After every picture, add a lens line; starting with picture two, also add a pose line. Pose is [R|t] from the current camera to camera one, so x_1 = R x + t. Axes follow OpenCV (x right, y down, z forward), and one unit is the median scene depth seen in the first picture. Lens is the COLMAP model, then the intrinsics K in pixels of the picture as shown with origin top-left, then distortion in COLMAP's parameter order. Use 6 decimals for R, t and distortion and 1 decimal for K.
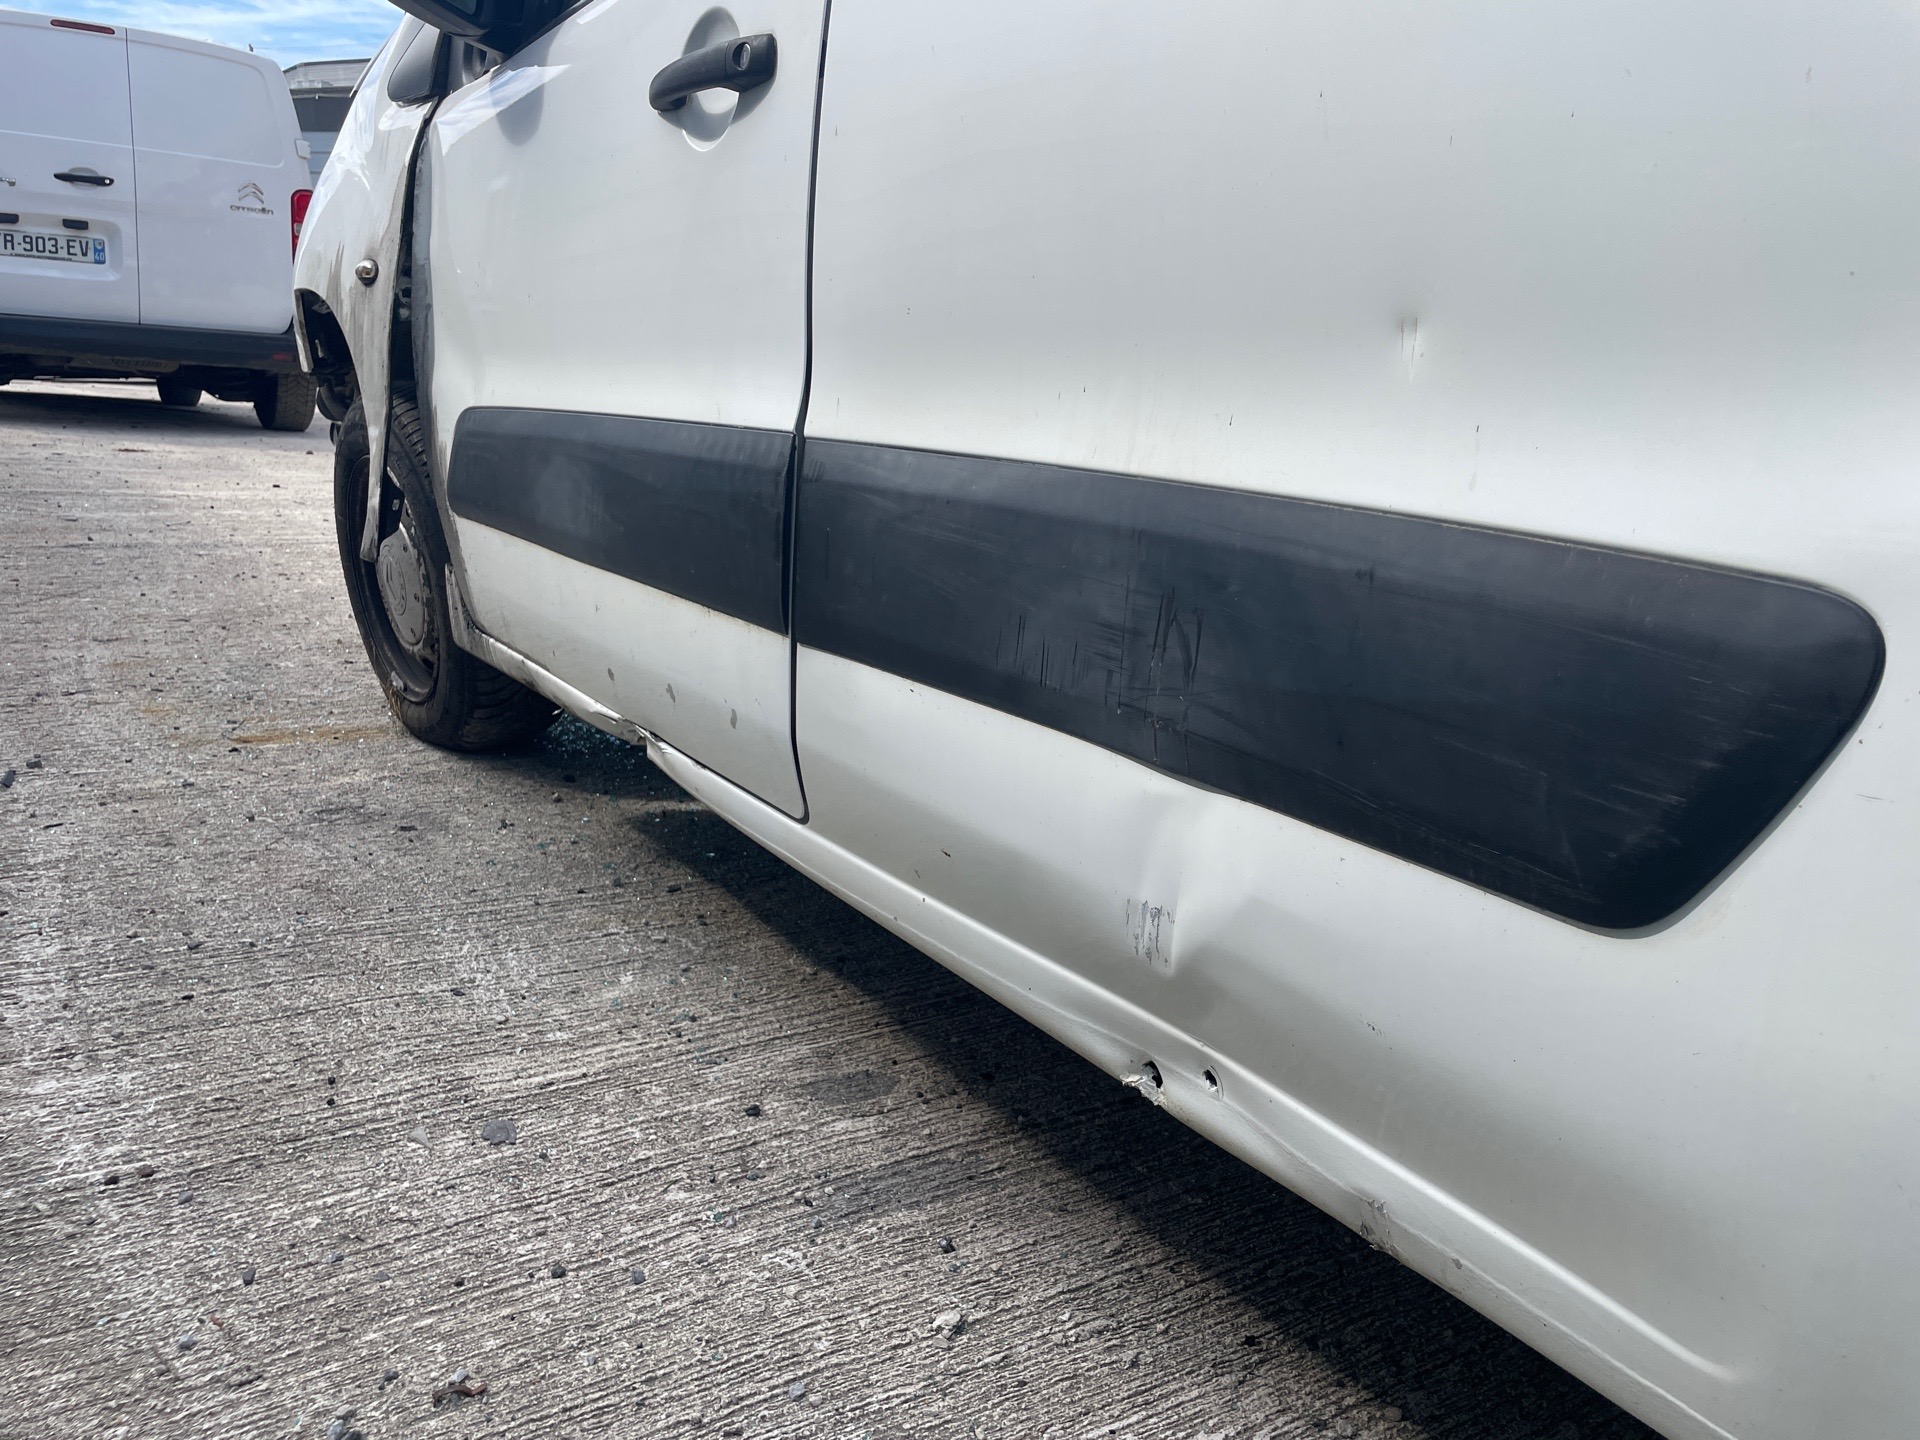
lens RADIAL K [[1455.0, 0, 969.6], [0, 1455.0, 714.9], [0, 0, 1]] dist [0.079632, -0.101500]
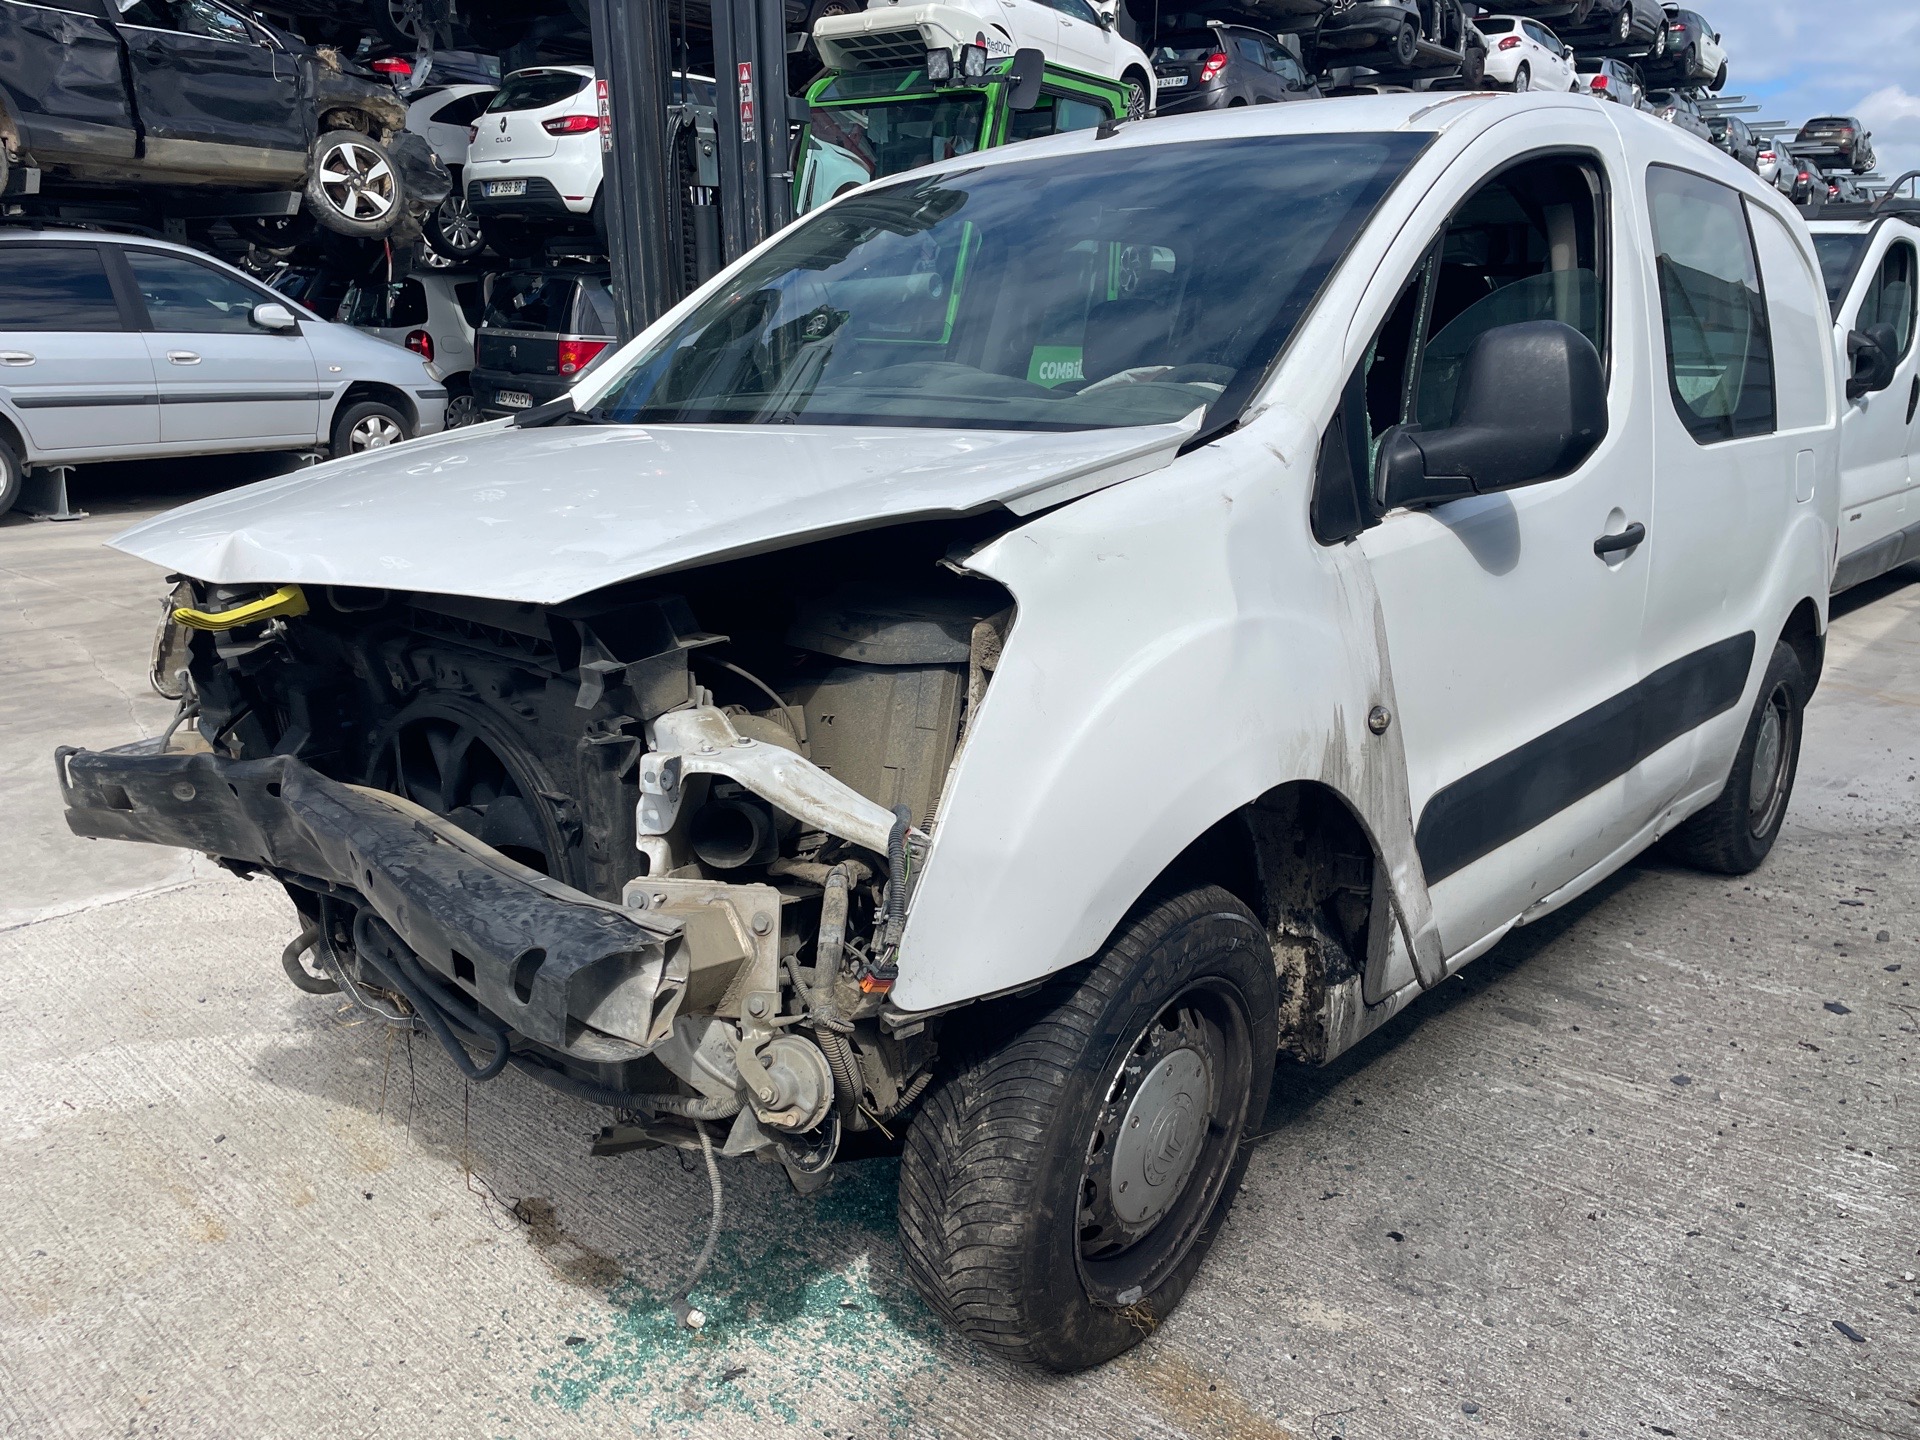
lens RADIAL K [[1455.0, 0, 971.9], [0, 1455.0, 739.0], [0, 0, 1]] dist [0.079632, -0.101500]
pose [[-0.237321, -0.254051, 0.937623, -1.191734], [0.242625, 0.919107, 0.310445, -0.624846], [-0.940644, 0.301166, -0.156484, 1.363327]]
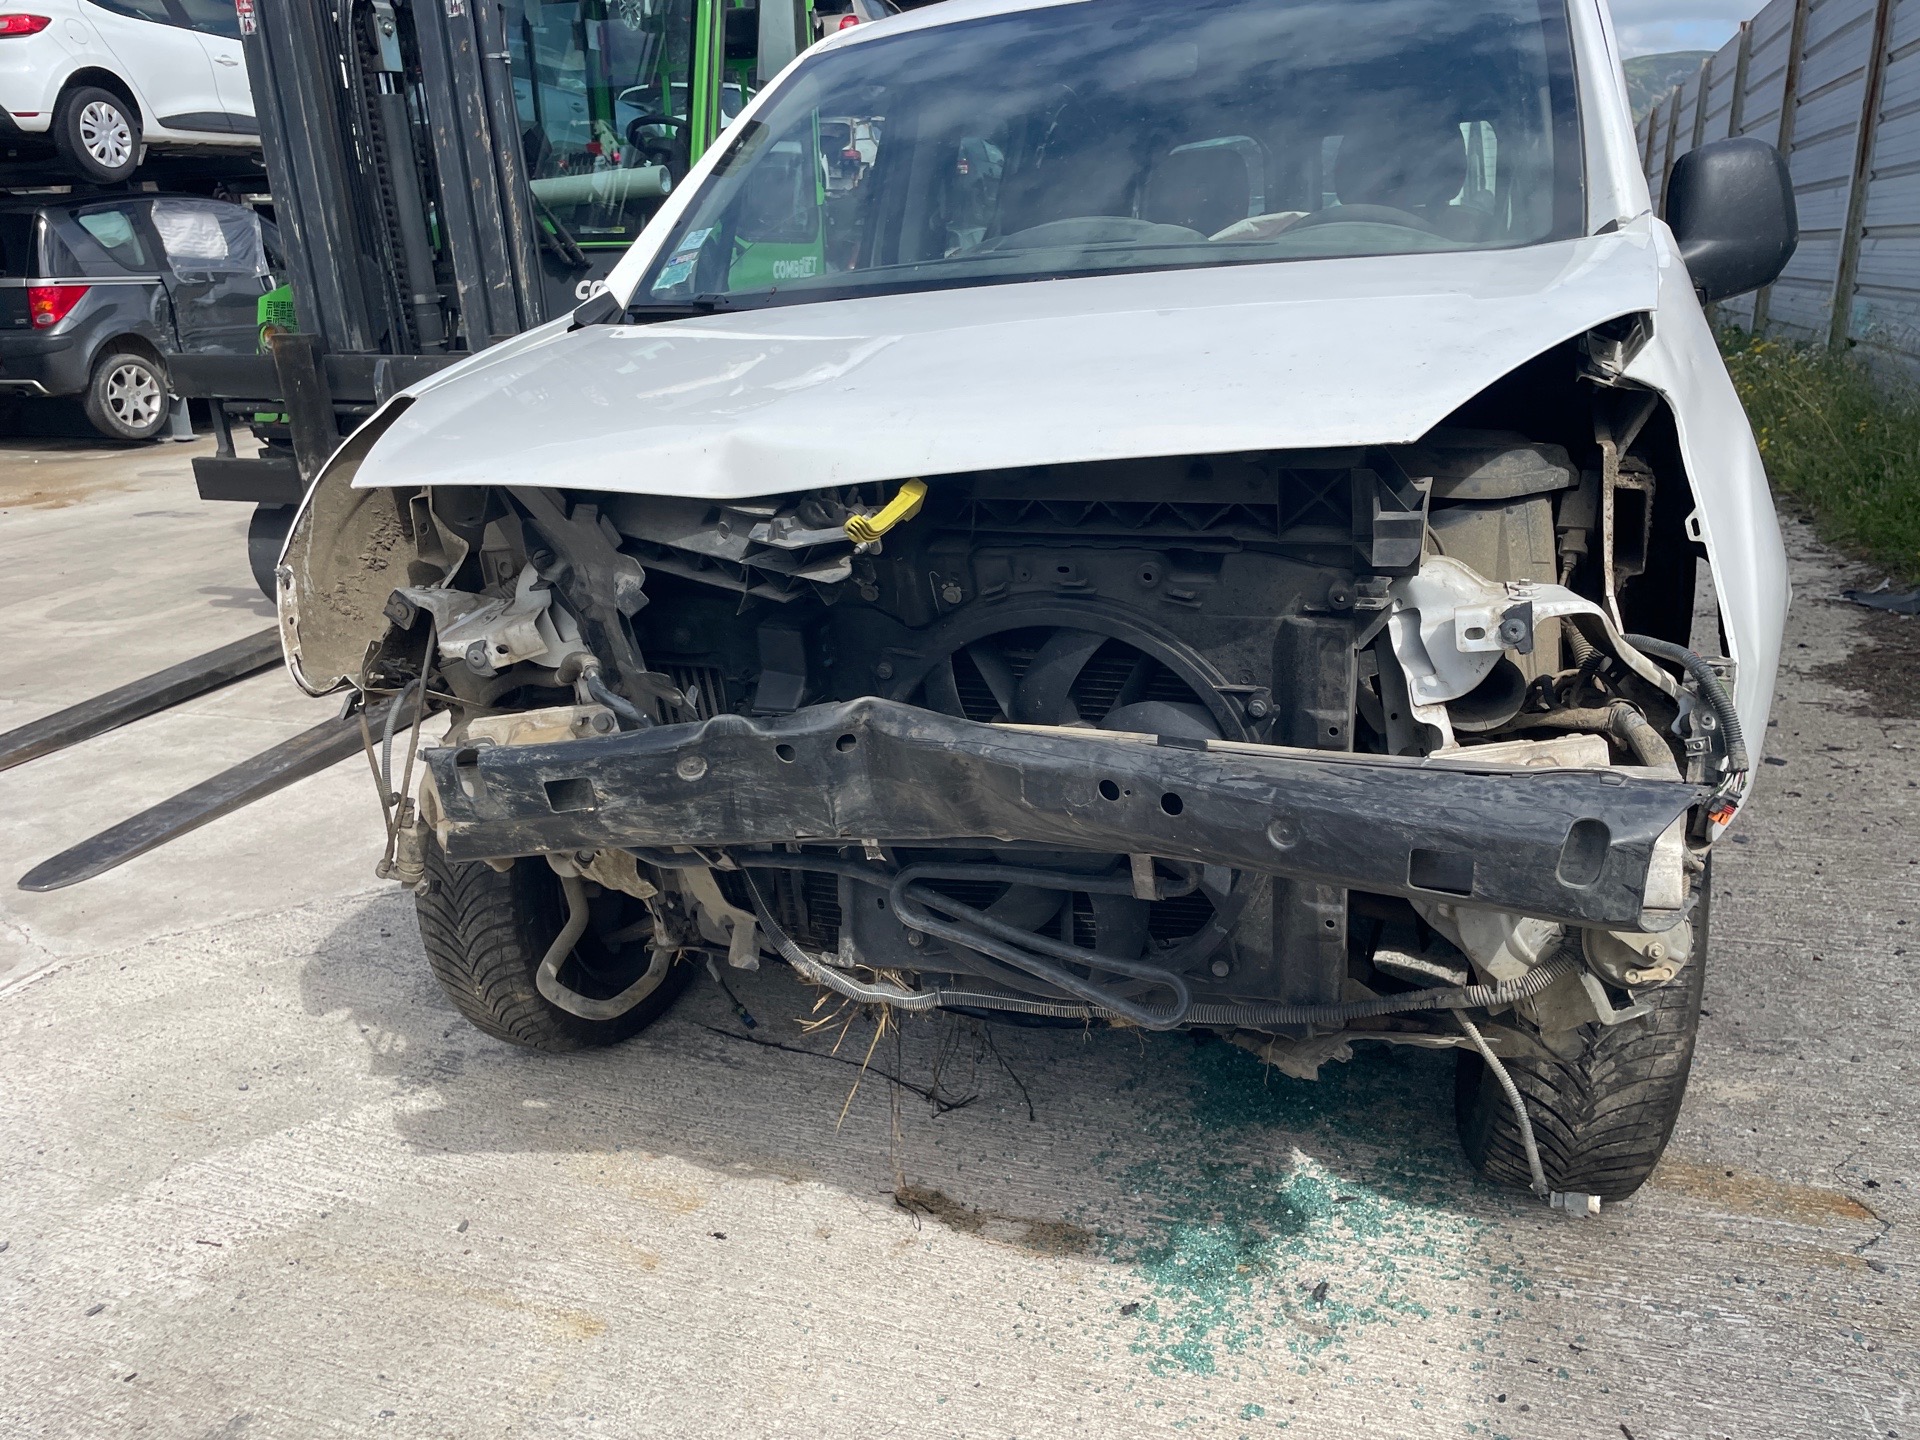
lens RADIAL K [[1455.0, 0, 971.7], [0, 1455.0, 734.0], [0, 0, 1]] dist [0.079632, -0.101500]
pose [[-0.568672, -0.229912, 0.789780, -0.900022], [0.256240, 0.862854, 0.435688, -0.713412], [-0.781635, 0.450137, -0.431769, 1.835649]]
